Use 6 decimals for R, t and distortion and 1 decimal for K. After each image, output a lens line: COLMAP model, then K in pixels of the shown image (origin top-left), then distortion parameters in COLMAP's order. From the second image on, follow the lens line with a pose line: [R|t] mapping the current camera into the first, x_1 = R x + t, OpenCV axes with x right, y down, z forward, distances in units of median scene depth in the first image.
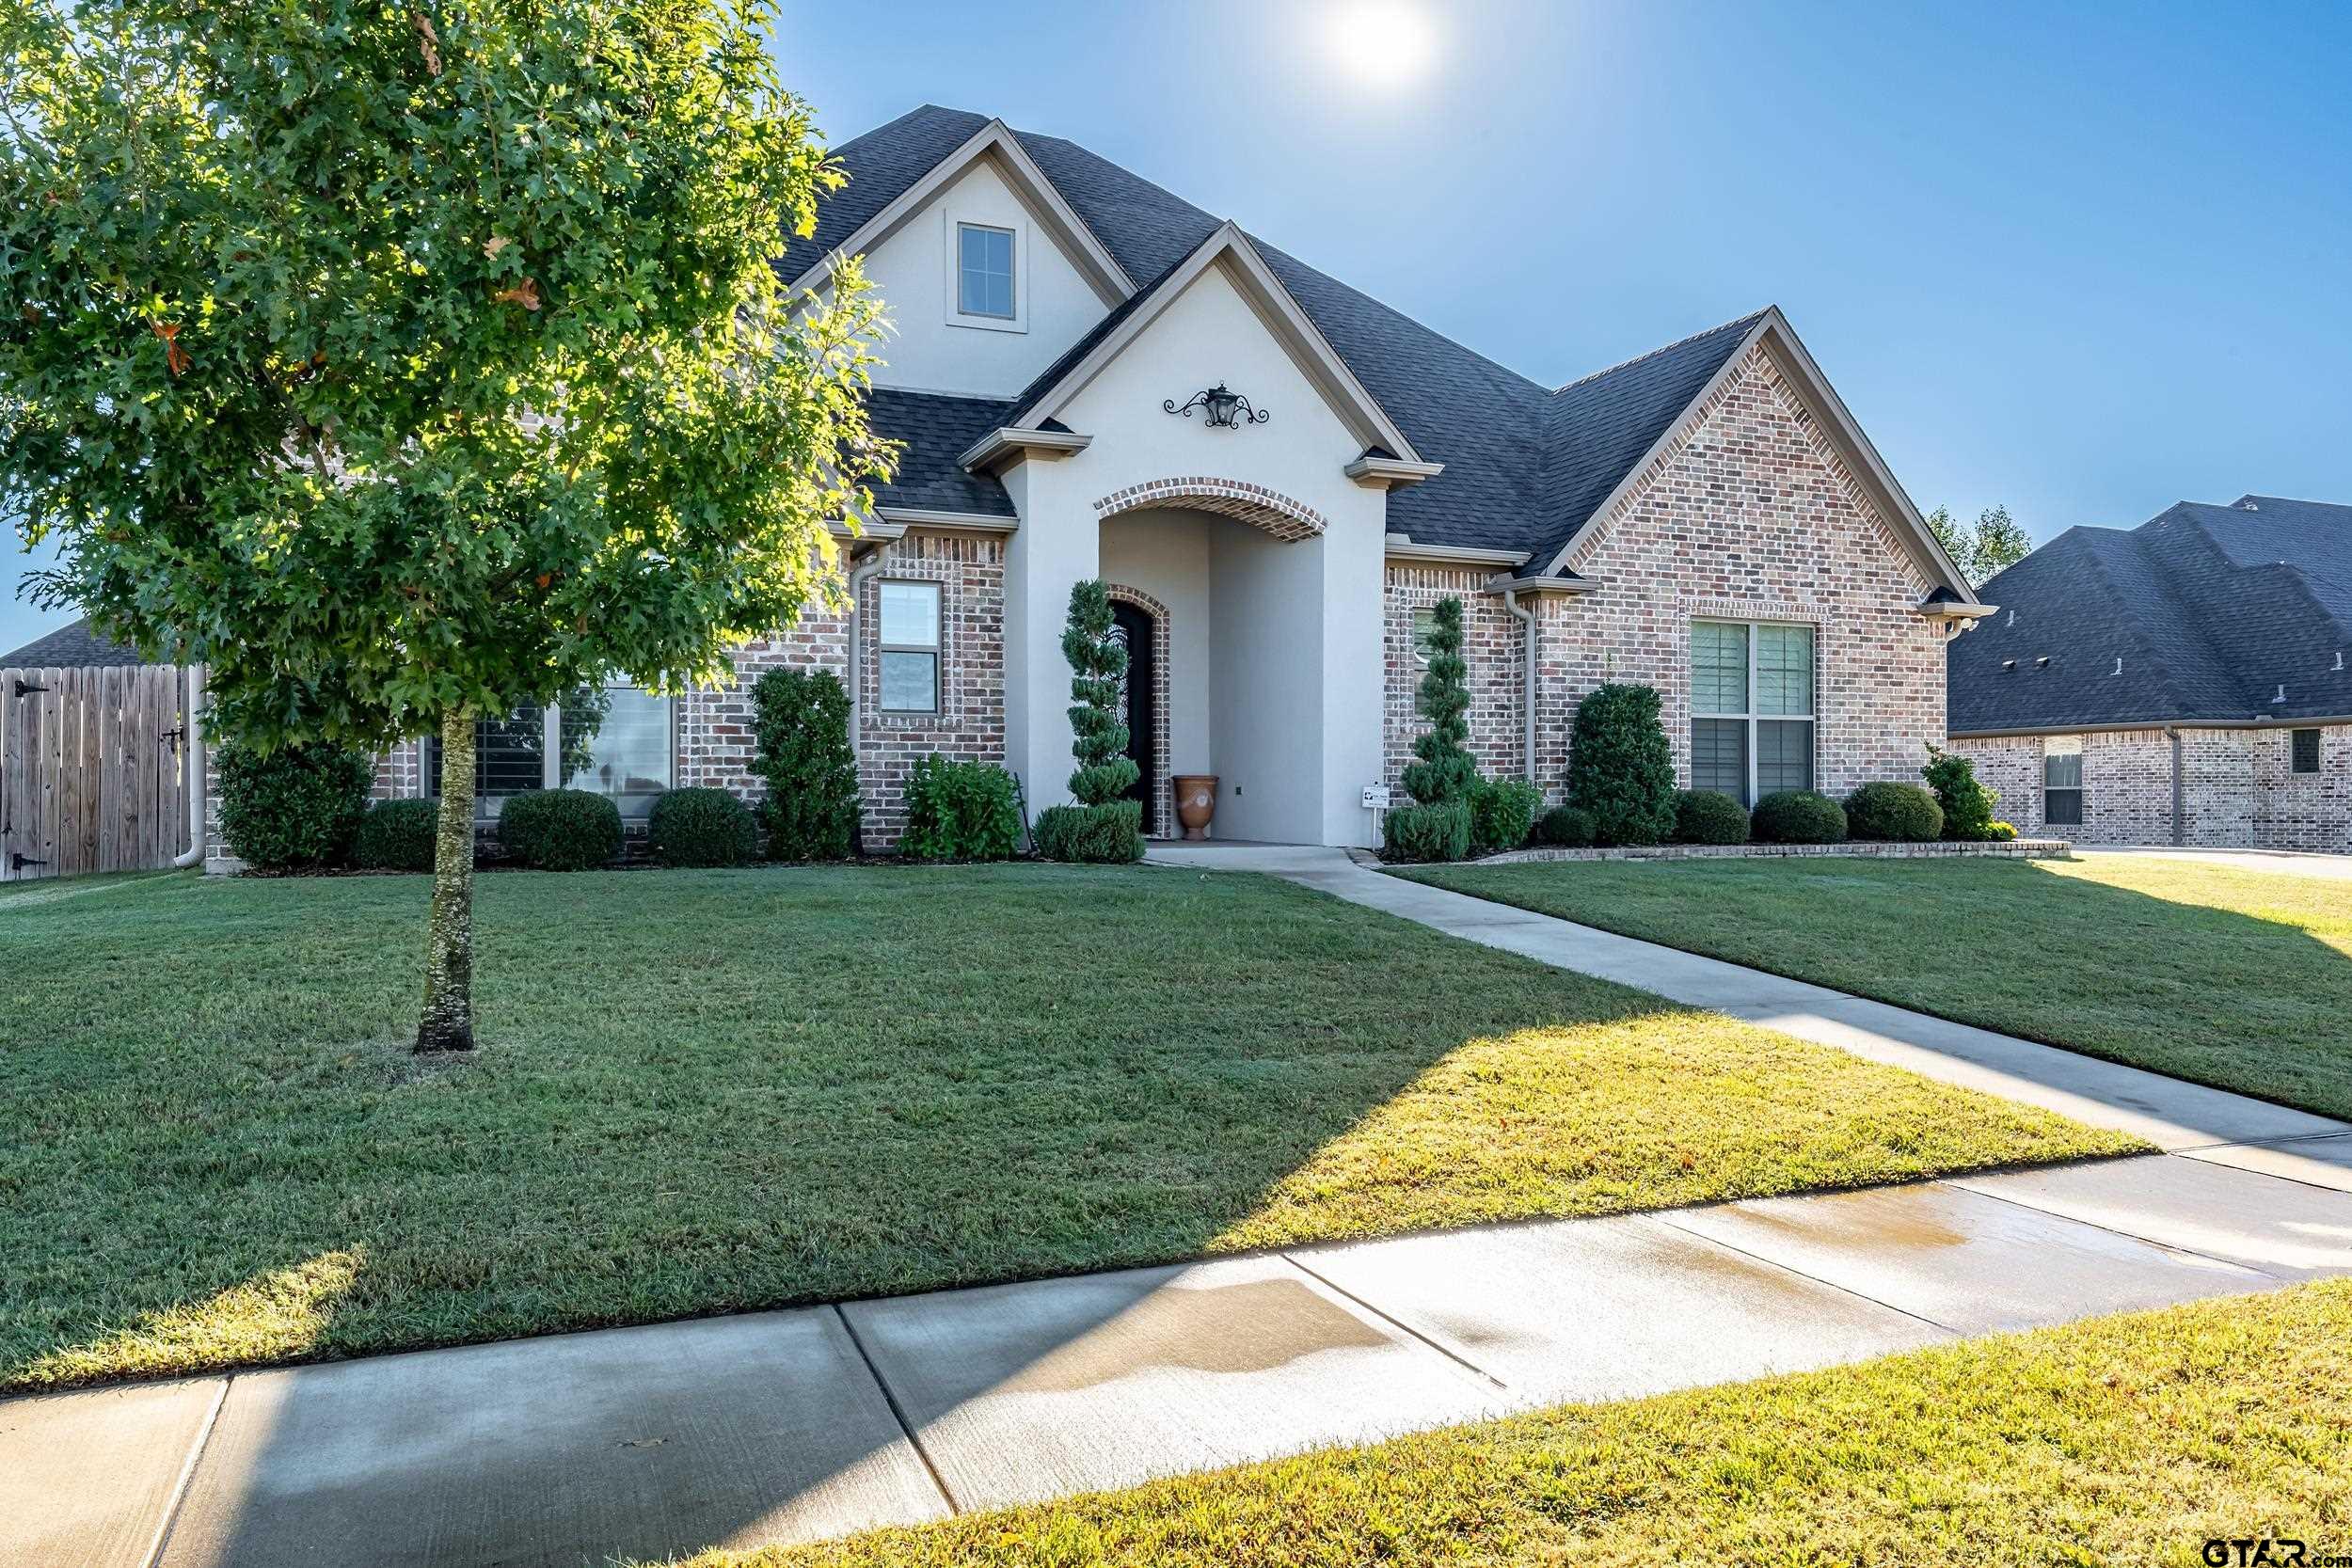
lens RADIAL K [[1587.9, 0, 1171.1], [0, 1587.9, 794.0], [0, 0, 1]] dist [0.008855, 0.001792]
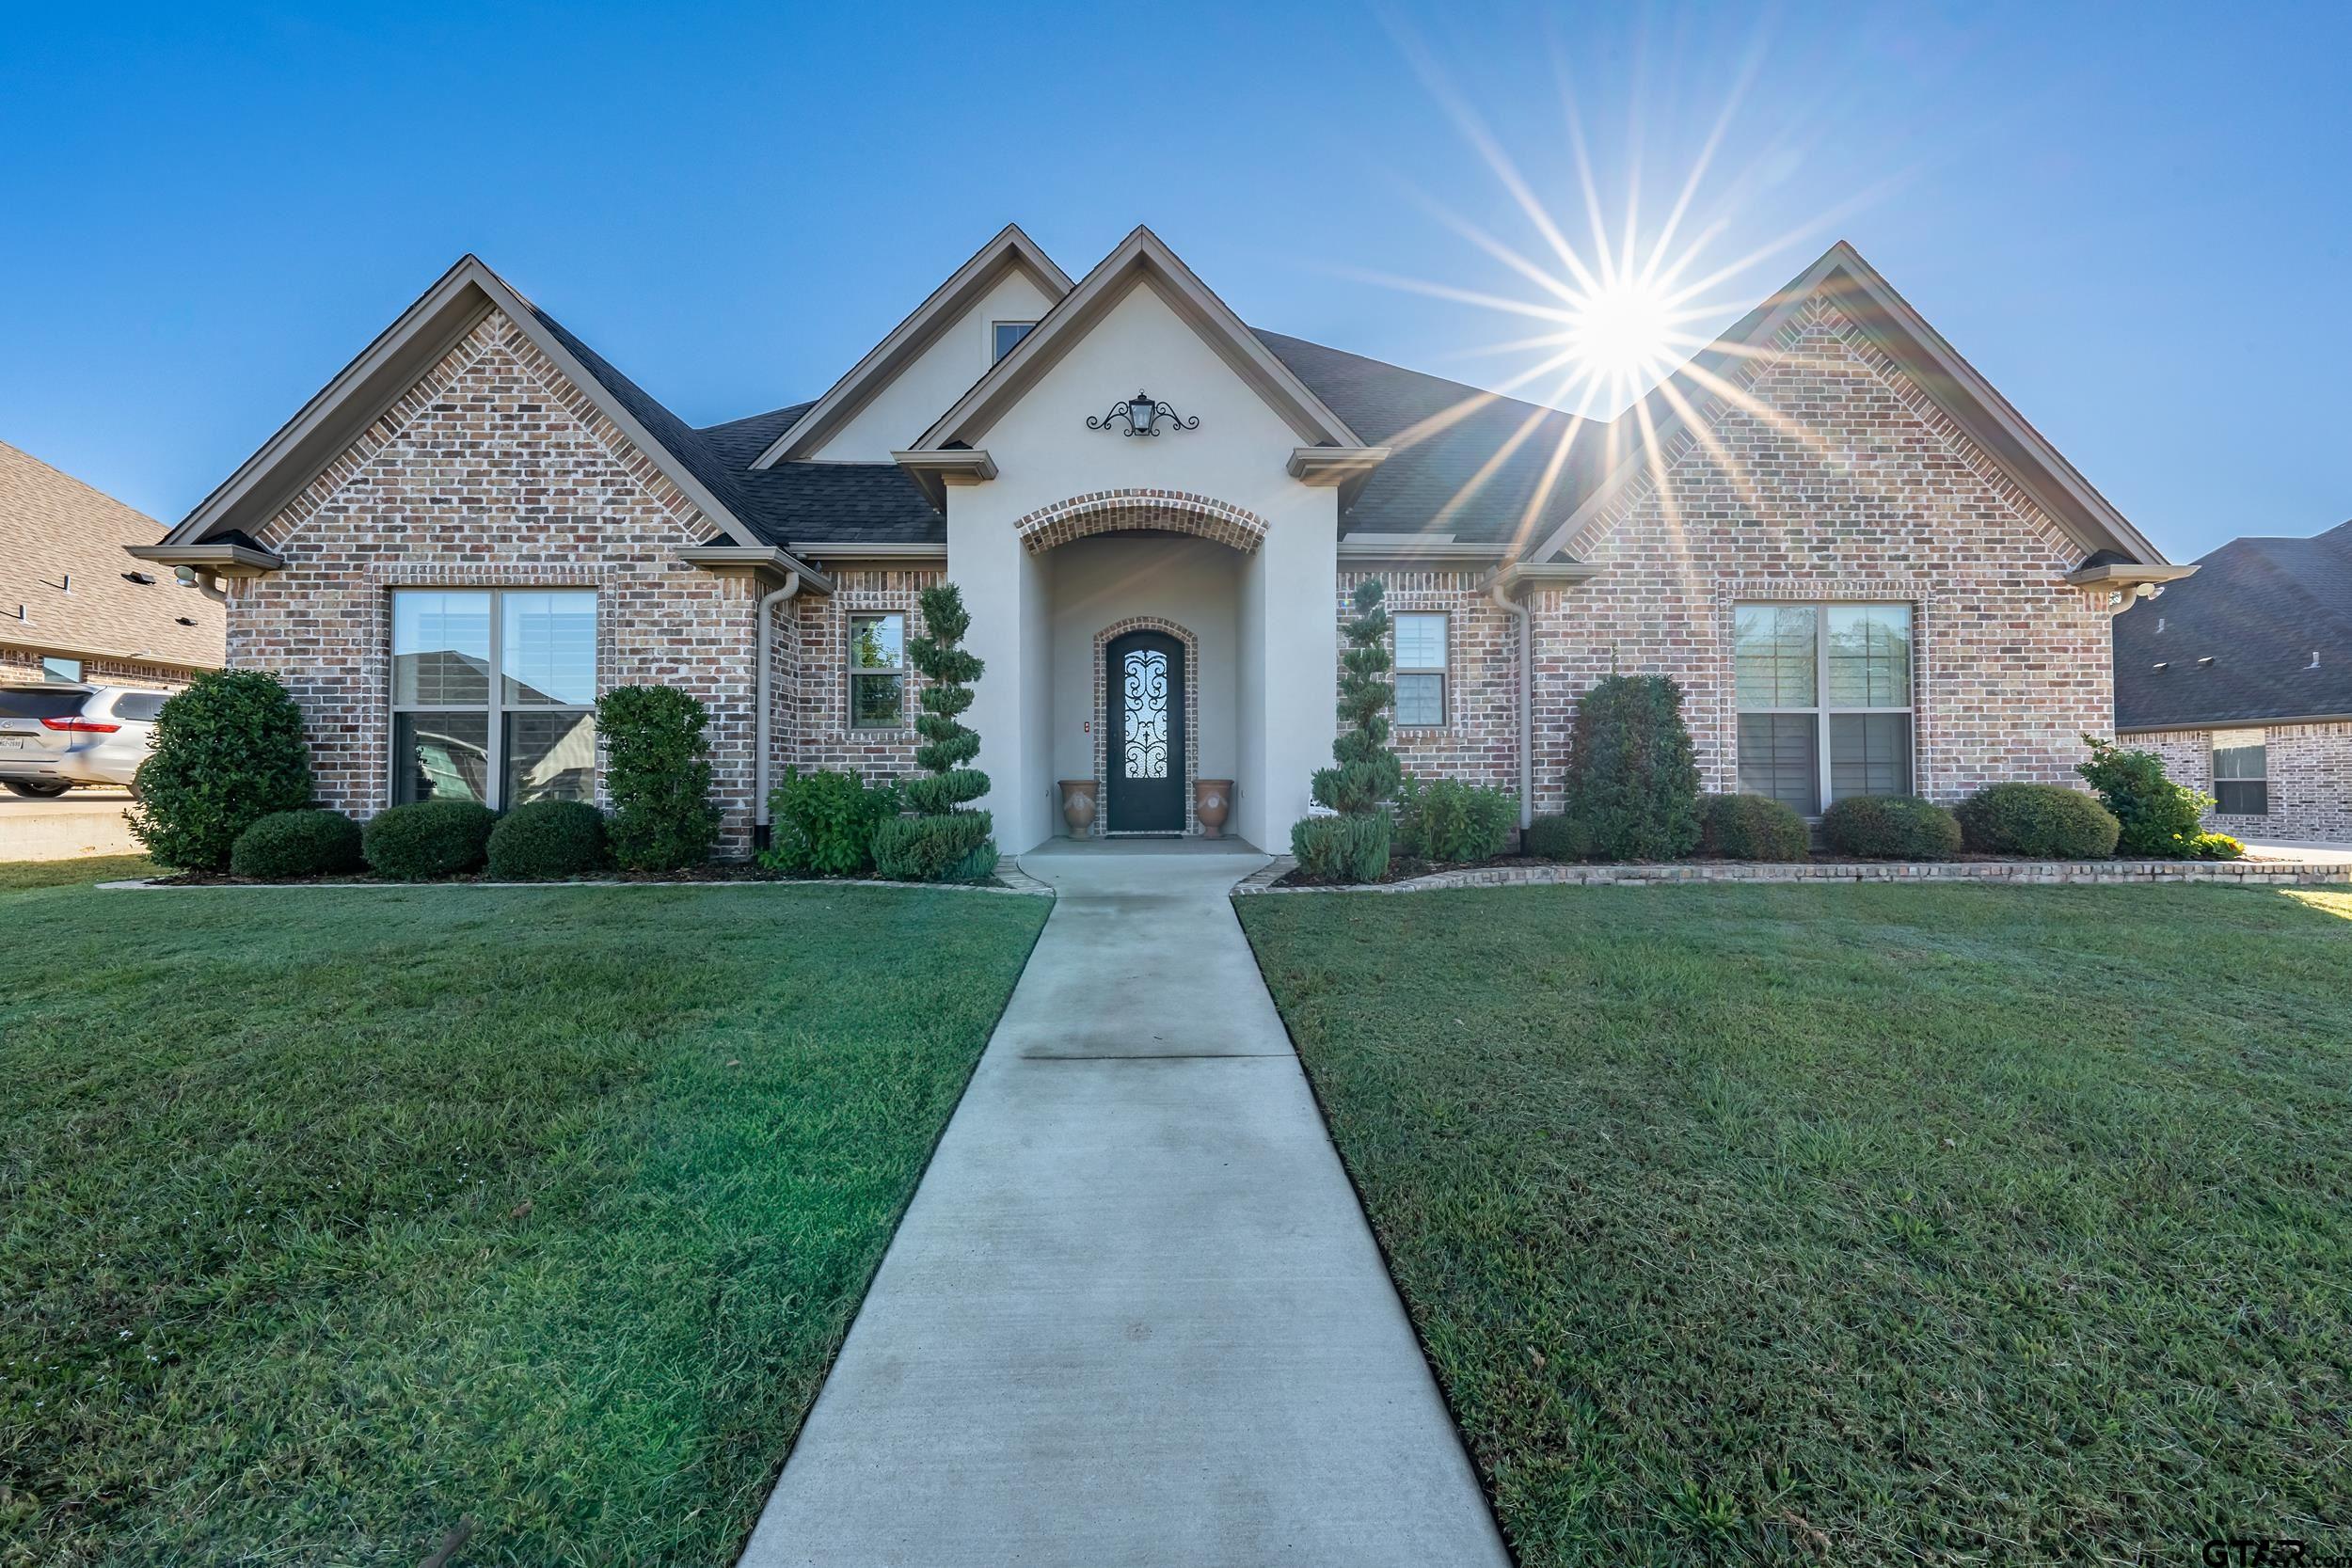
lens RADIAL K [[791.0, 0, 1183.2], [0, 791.0, 767.4], [0, 0, 1]] dist [-0.002296, -0.000097]
pose [[0.925921, -0.009726, -0.377592, 0.209981], [0.004066, 0.999867, -0.015785, -0.011703], [0.377695, 0.013081, 0.925838, 0.477243]]
